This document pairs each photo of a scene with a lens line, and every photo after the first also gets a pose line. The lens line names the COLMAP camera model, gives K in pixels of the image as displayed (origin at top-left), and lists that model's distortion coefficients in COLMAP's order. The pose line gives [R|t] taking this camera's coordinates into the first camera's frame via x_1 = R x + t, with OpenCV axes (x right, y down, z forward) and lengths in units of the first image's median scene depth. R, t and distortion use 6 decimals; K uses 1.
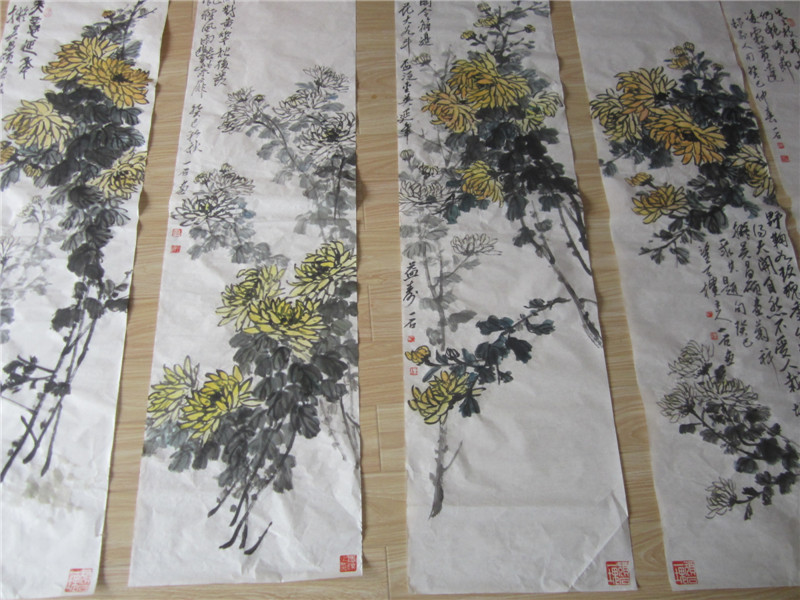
lens RADIAL K [[649.8, 0, 400.0], [0, 649.8, 300.0], [0, 0, 1]] dist [-0.056992, 0.015082]
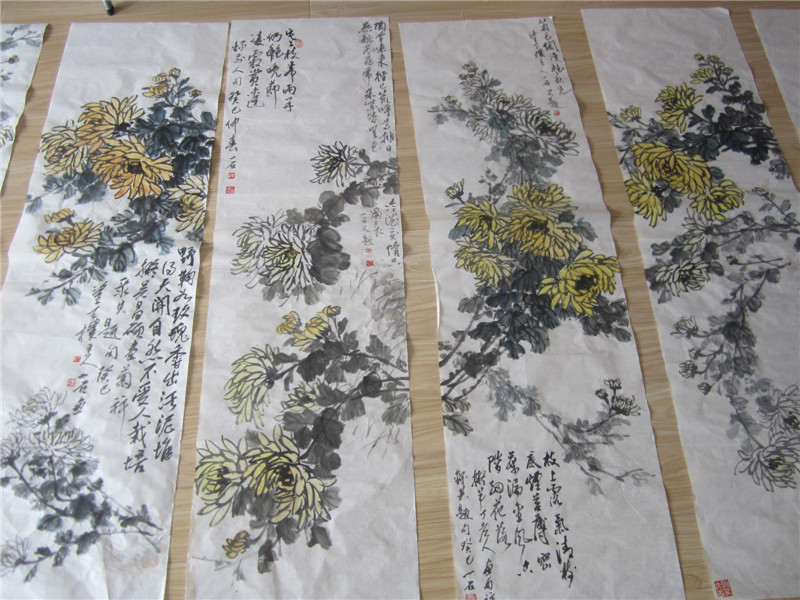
lens RADIAL K [[649.8, 0, 400.0], [0, 649.8, 300.0], [0, 0, 1]] dist [-0.056992, 0.015082]
pose [[0.999869, -0.007411, 0.014403, 0.890685], [0.007603, 0.999882, -0.013341, -0.045885], [-0.014302, 0.013449, 0.999807, 0.039919]]
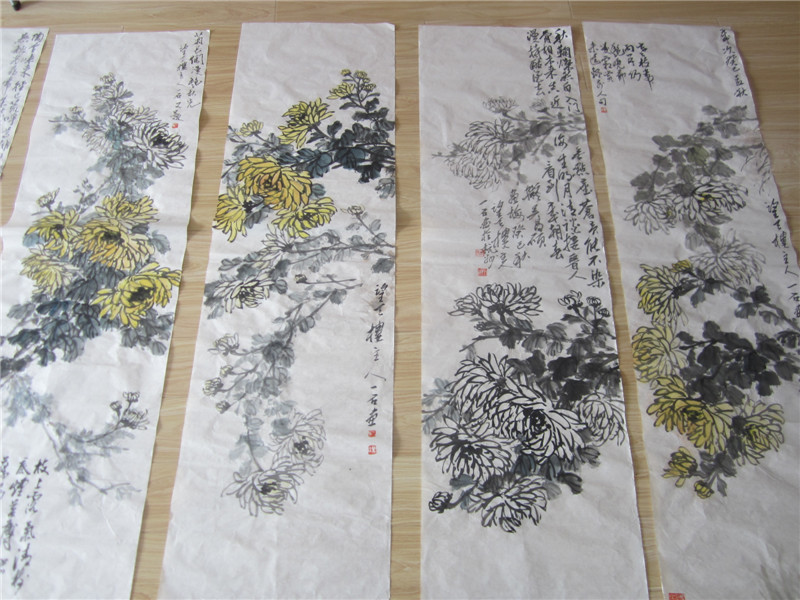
lens RADIAL K [[649.8, 0, 400.0], [0, 649.8, 300.0], [0, 0, 1]] dist [-0.056992, 0.015082]
pose [[0.999193, 0.039011, -0.009585, 1.589453], [-0.039267, 0.998831, -0.028190, -0.062959], [0.008474, 0.028544, 0.999557, 0.040575]]
